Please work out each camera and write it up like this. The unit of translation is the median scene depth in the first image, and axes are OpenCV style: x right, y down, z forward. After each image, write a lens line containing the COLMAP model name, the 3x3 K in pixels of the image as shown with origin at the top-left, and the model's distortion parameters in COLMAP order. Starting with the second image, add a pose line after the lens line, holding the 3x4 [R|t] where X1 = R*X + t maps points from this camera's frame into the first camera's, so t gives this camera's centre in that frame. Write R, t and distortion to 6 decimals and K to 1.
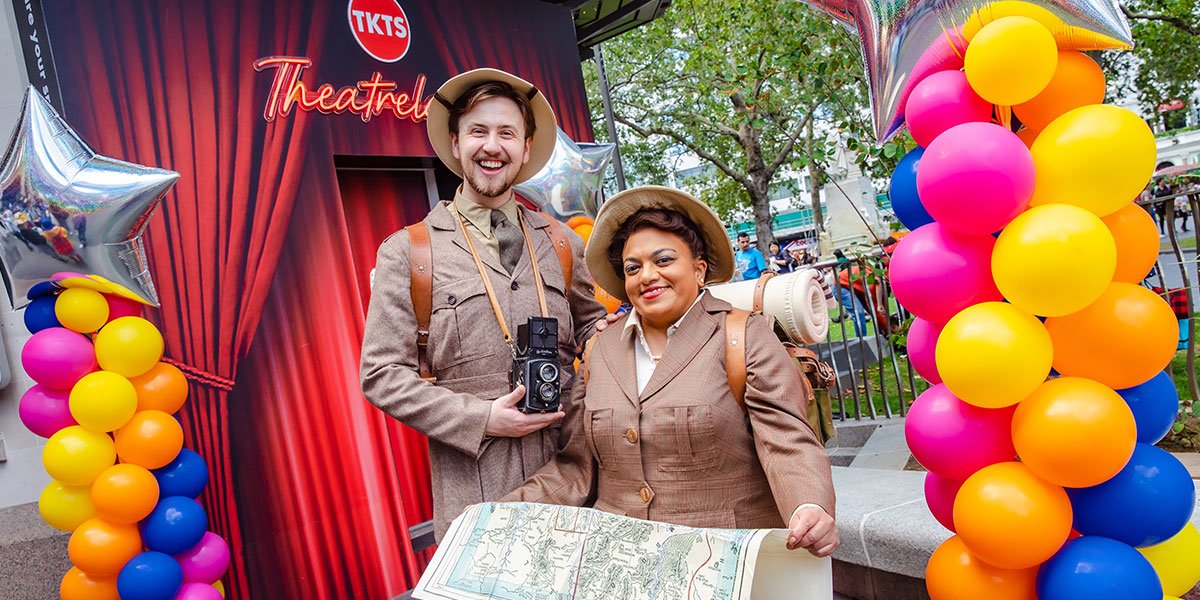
lens RADIAL K [[881.7, 0, 571.5], [0, 881.7, 365.7], [0, 0, 1]] dist [-0.023804, 0.009250]
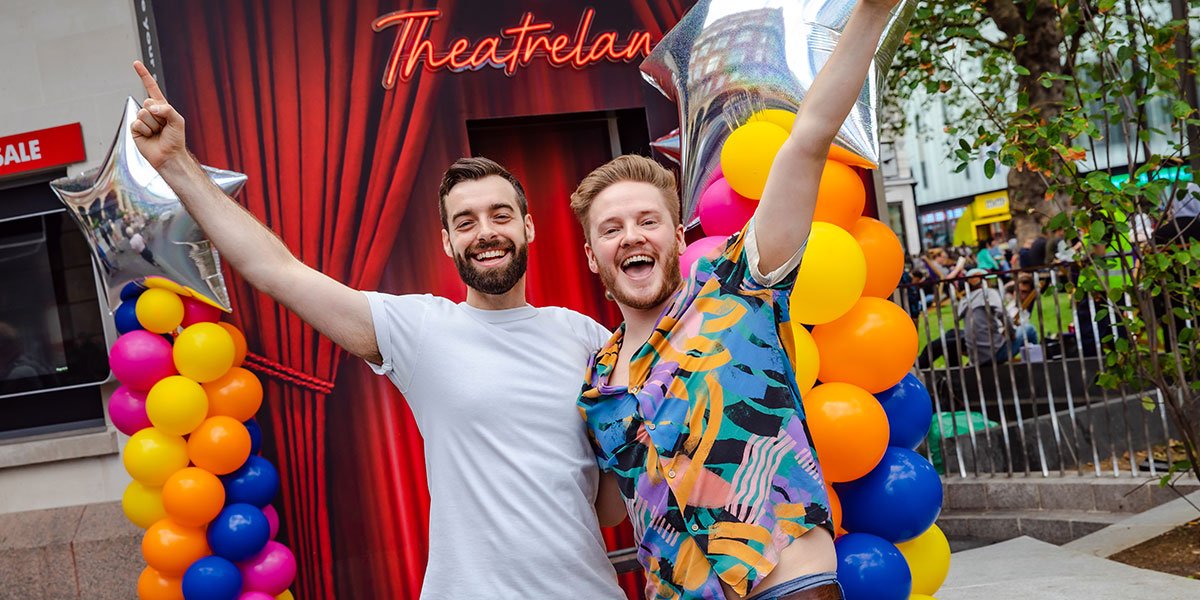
lens RADIAL K [[1530.3, 0, 584.7], [0, 1530.3, 374.9], [0, 0, 1]] dist [0.068255, -0.034593]
pose [[0.920086, 0.063153, -0.386592, 0.454108], [-0.043586, 0.997295, 0.059183, -0.093063], [0.389284, -0.037604, 0.920350, -0.354389]]
